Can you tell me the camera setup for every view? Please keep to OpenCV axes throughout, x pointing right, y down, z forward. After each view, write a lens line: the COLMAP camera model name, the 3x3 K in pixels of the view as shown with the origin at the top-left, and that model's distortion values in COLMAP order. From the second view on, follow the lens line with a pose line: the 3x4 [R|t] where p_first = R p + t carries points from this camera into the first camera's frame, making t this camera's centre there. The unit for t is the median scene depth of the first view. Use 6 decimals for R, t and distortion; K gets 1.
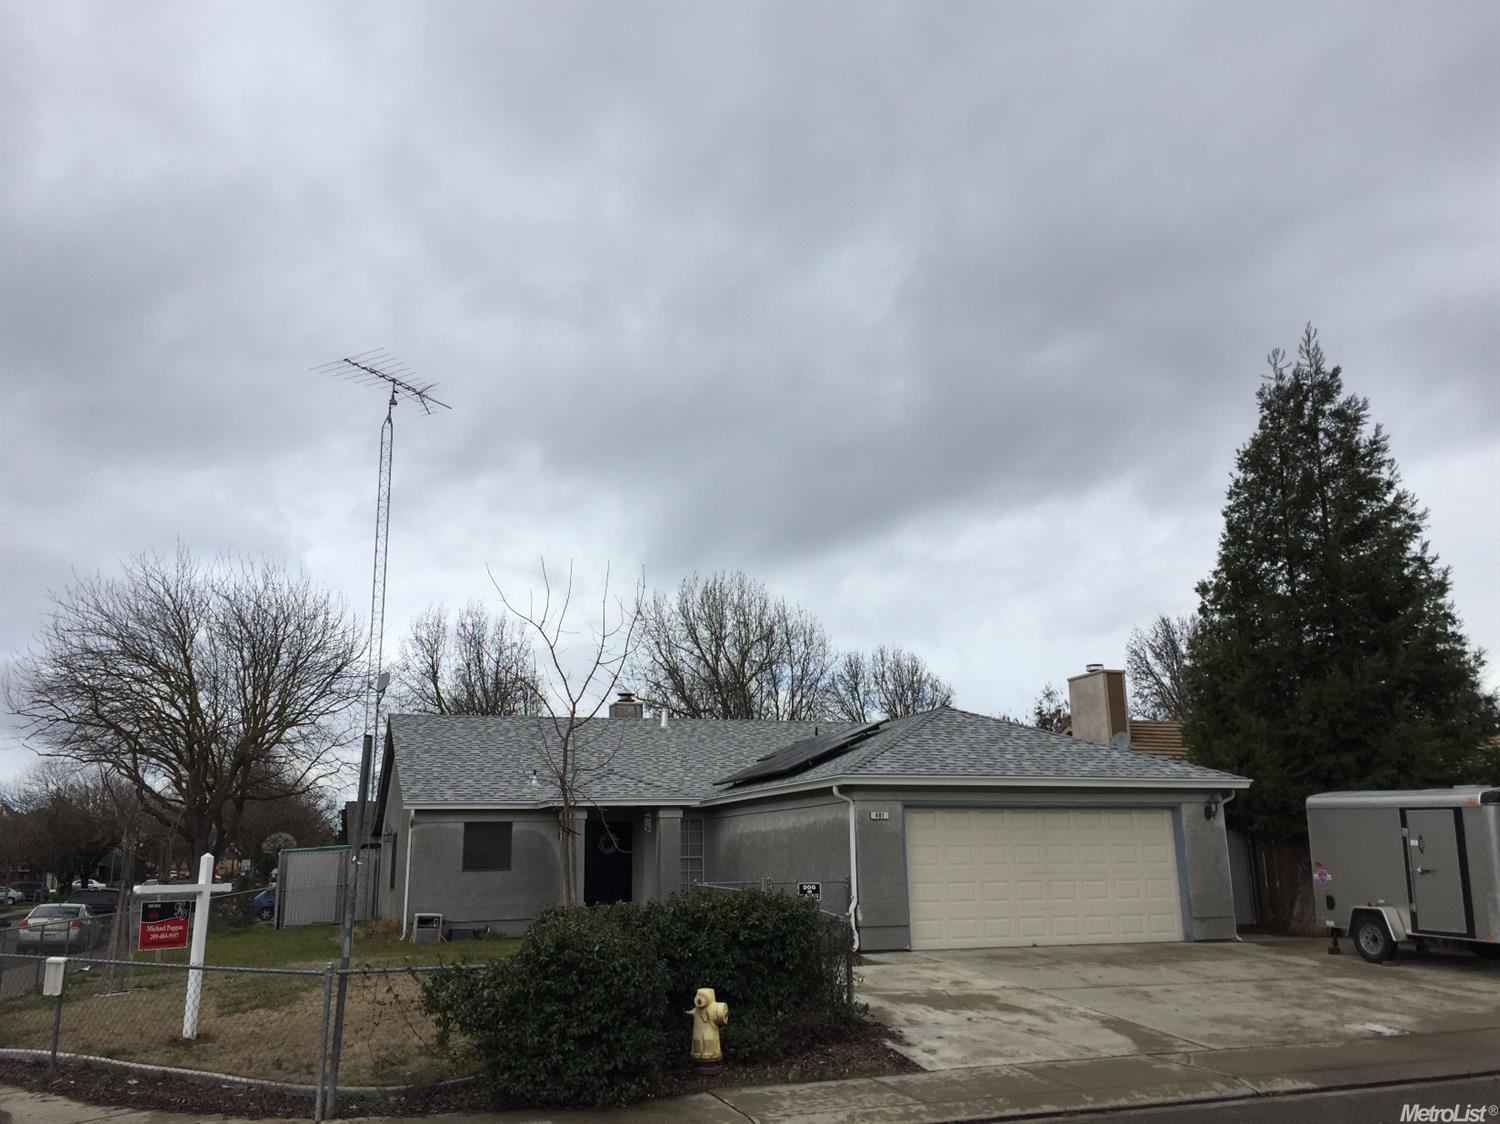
lens RADIAL K [[1280.9, 0, 747.7], [0, 1280.9, 570.0], [0, 0, 1]] dist [0.081341, -0.094420]
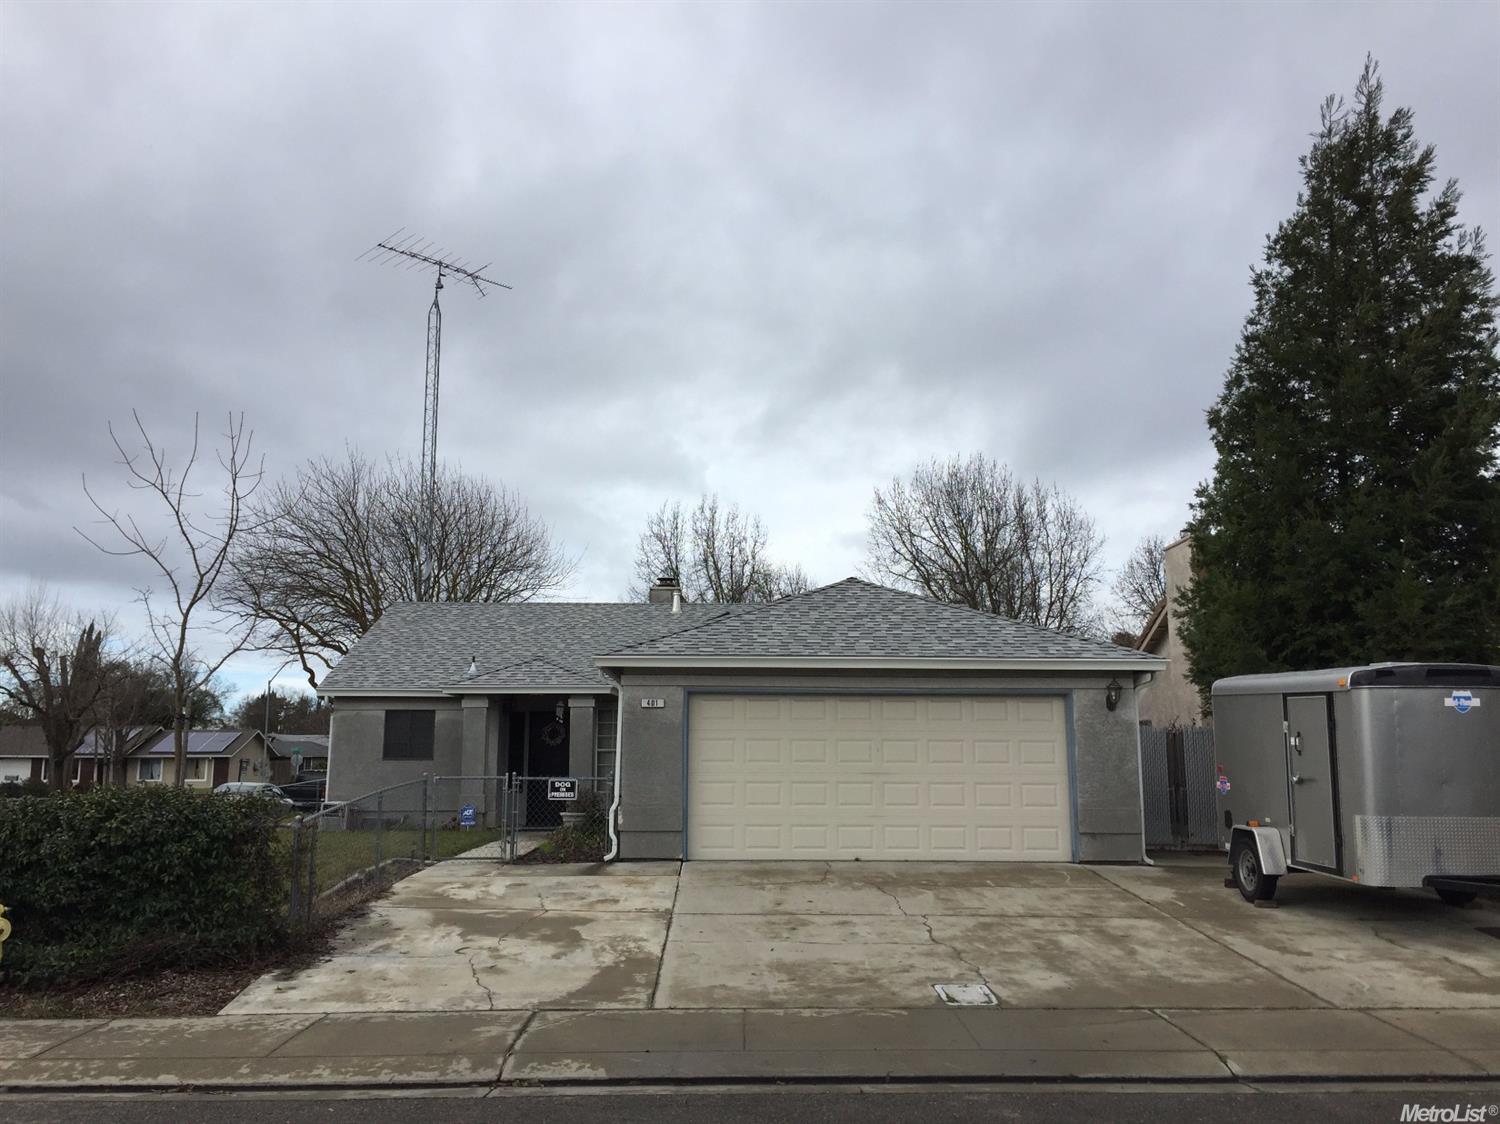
lens RADIAL K [[1280.9, 0, 748.8], [0, 1280.9, 559.7], [0, 0, 1]] dist [0.081341, -0.094420]
pose [[0.953854, -0.027350, -0.299024, 0.366560], [0.048370, 0.996833, 0.063121, 0.040754], [0.296351, -0.074672, 0.952156, 0.193443]]
